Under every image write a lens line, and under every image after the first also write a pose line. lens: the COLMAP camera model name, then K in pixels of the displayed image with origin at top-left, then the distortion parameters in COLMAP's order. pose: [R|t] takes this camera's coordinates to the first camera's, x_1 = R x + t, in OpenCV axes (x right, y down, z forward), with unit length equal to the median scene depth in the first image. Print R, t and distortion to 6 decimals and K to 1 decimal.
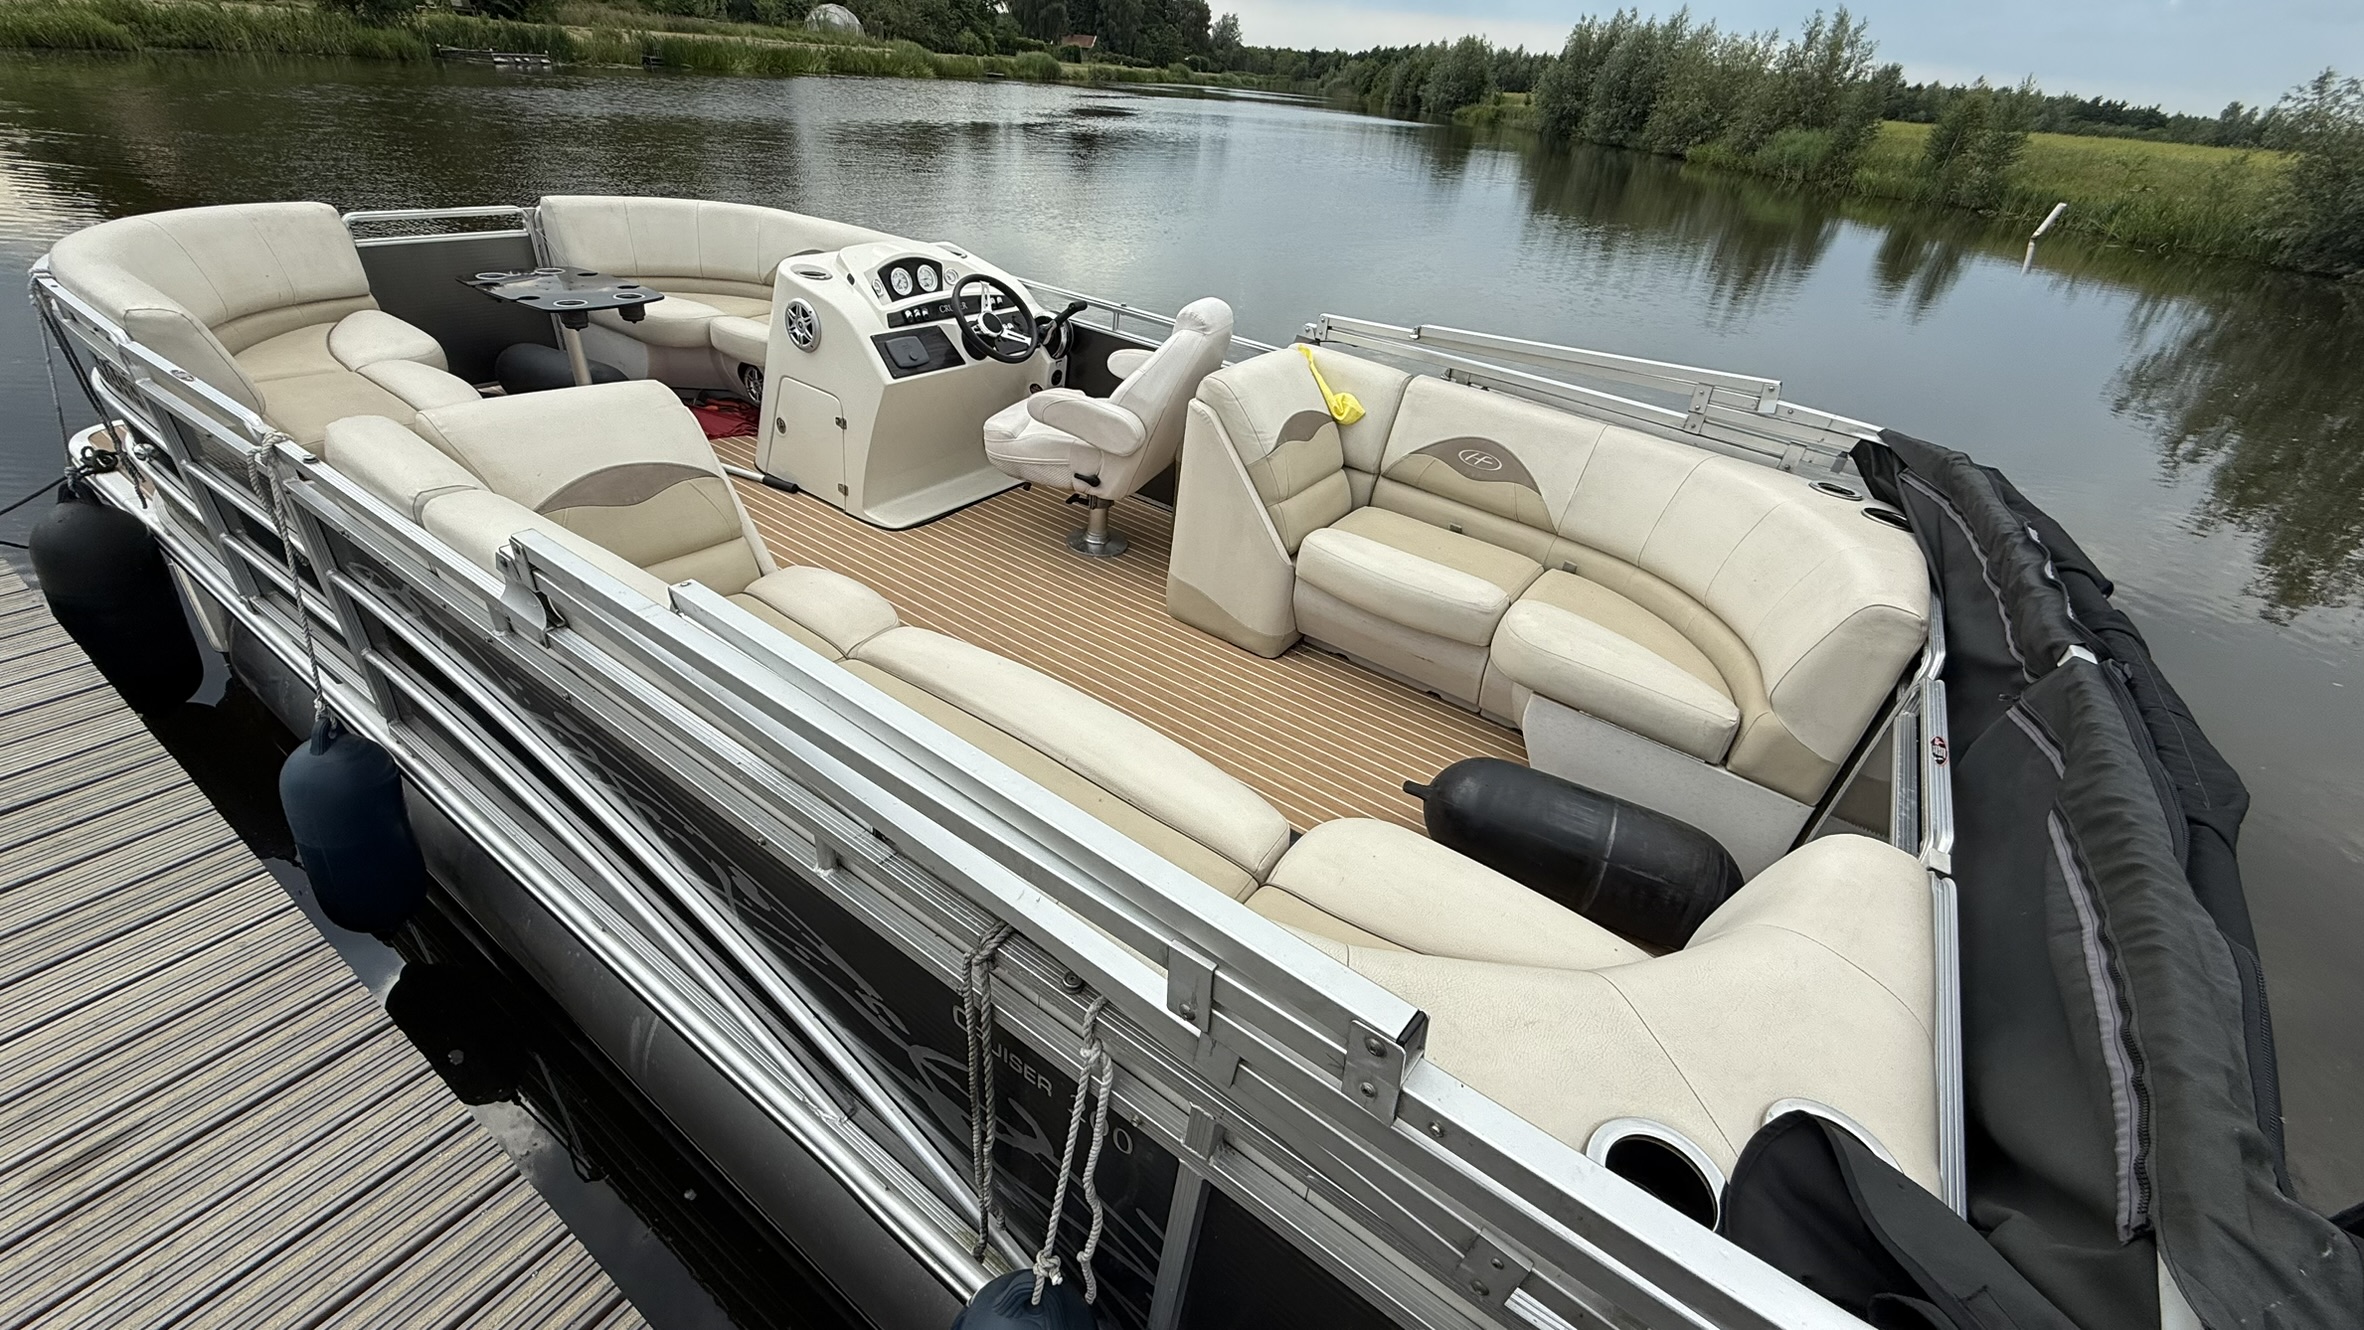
lens RADIAL K [[911.9, 0, 1185.2], [0, 911.9, 702.2], [0, 0, 1]] dist [0.014374, 0.000026]
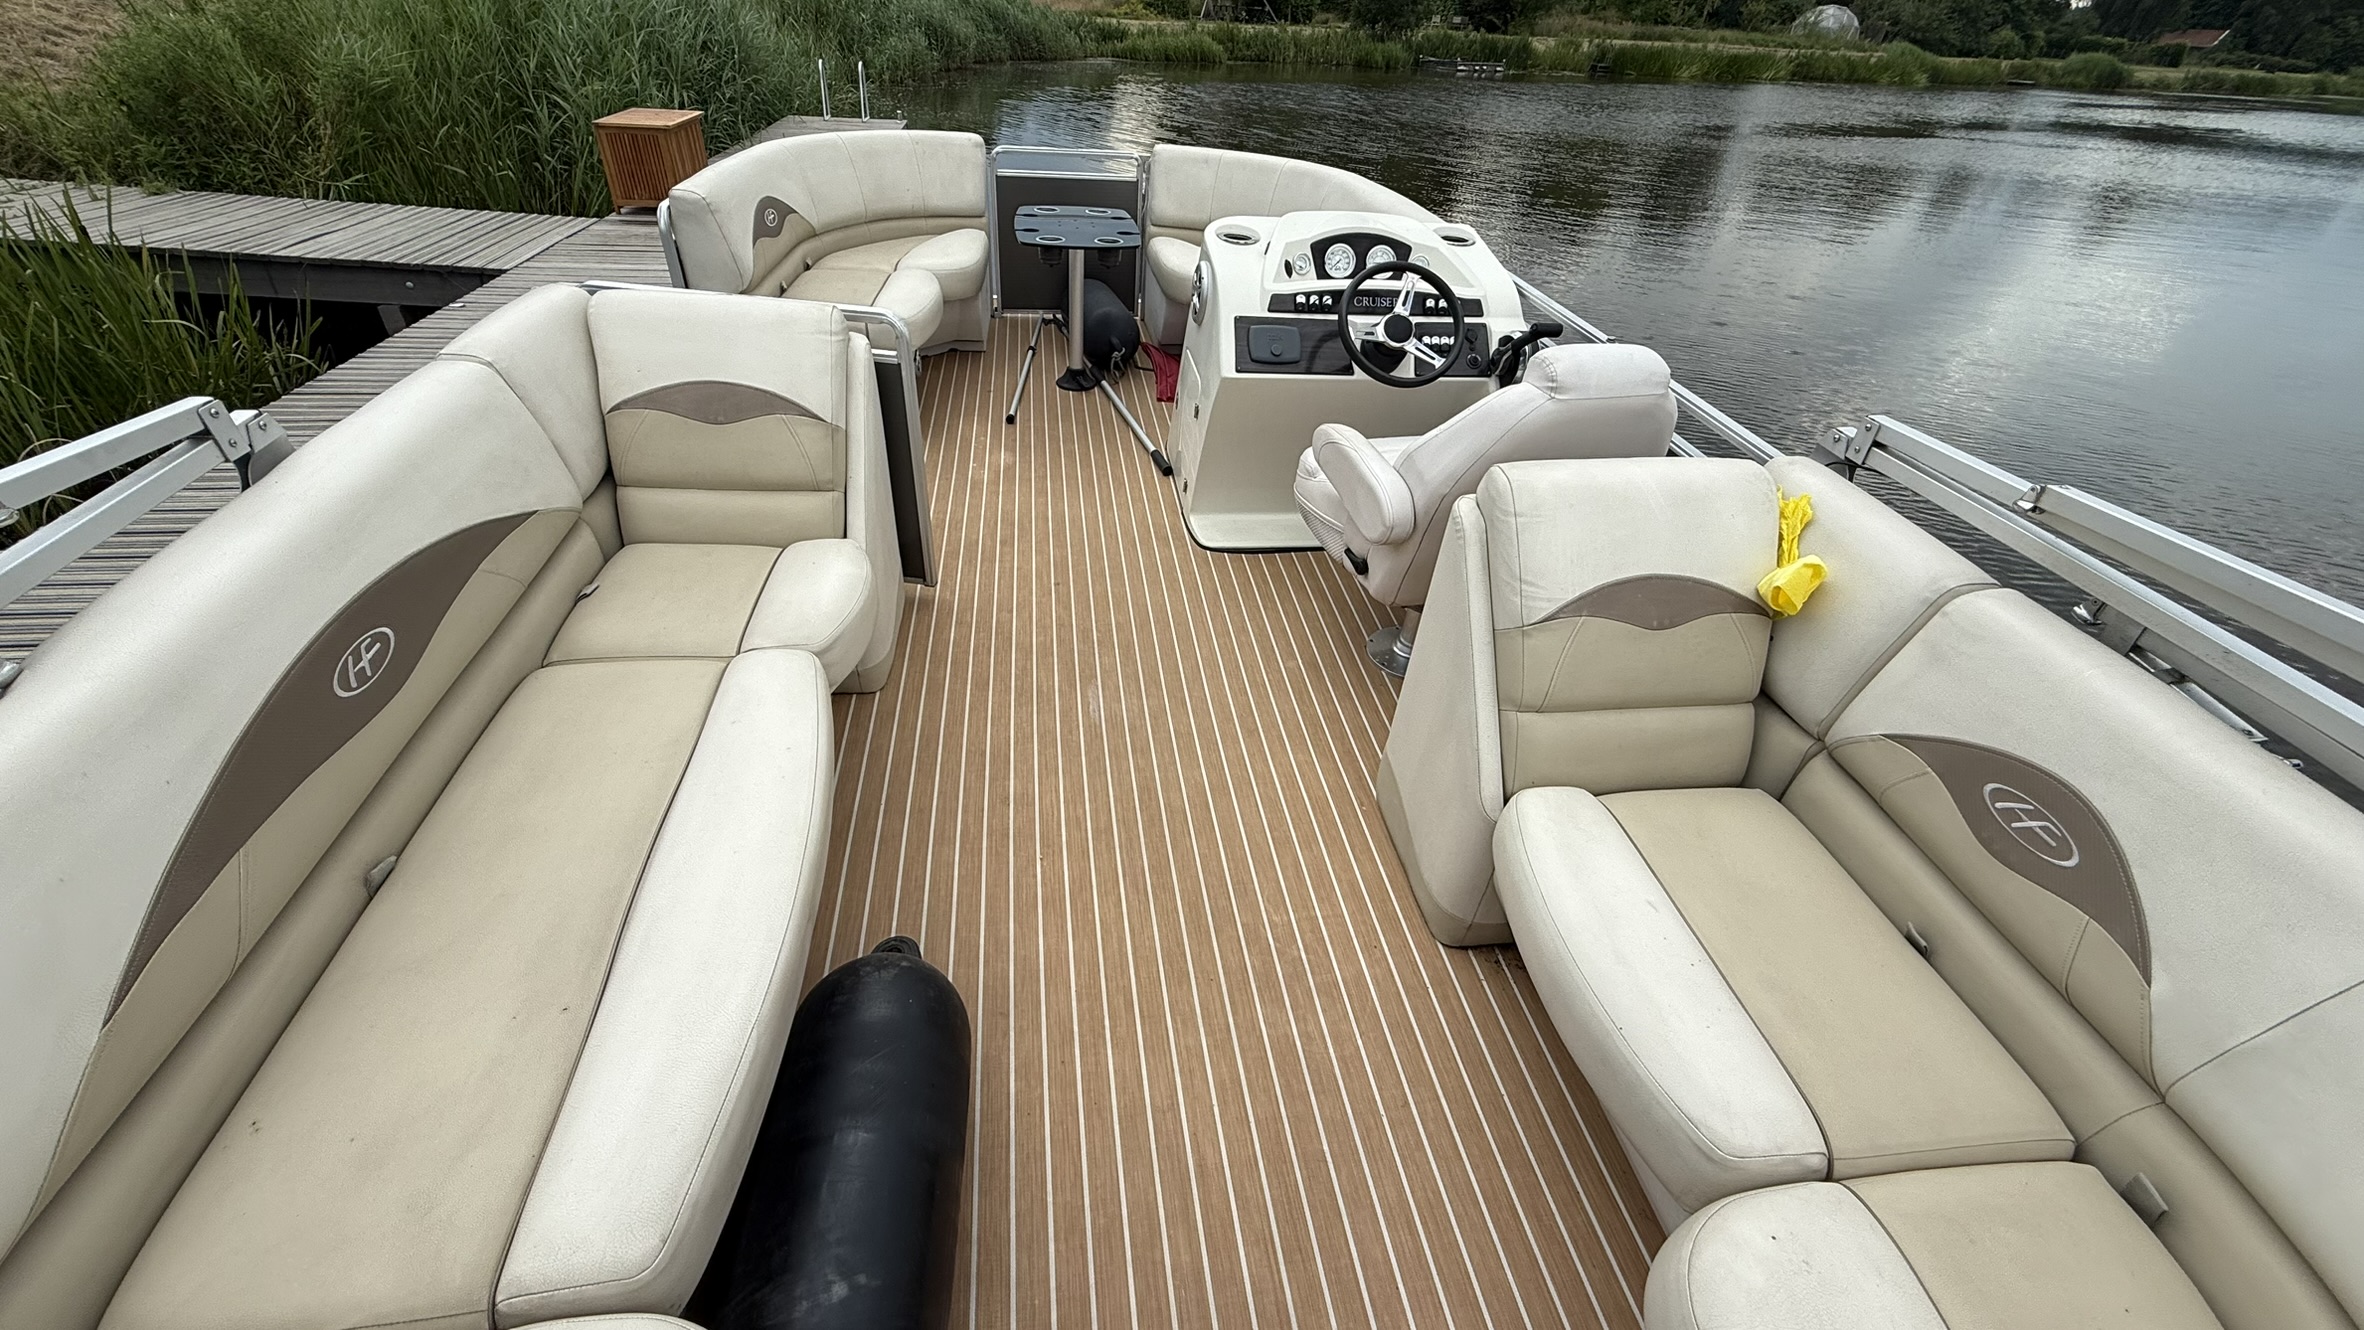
lens RADIAL K [[911.9, 0, 1185.2], [0, 911.9, 702.2], [0, 0, 1]] dist [0.014374, 0.000026]
pose [[0.690529, 0.412867, -0.593895, 0.225564], [-0.416711, 0.898208, 0.139906, -0.170102], [0.591204, 0.150873, 0.792285, 0.347551]]
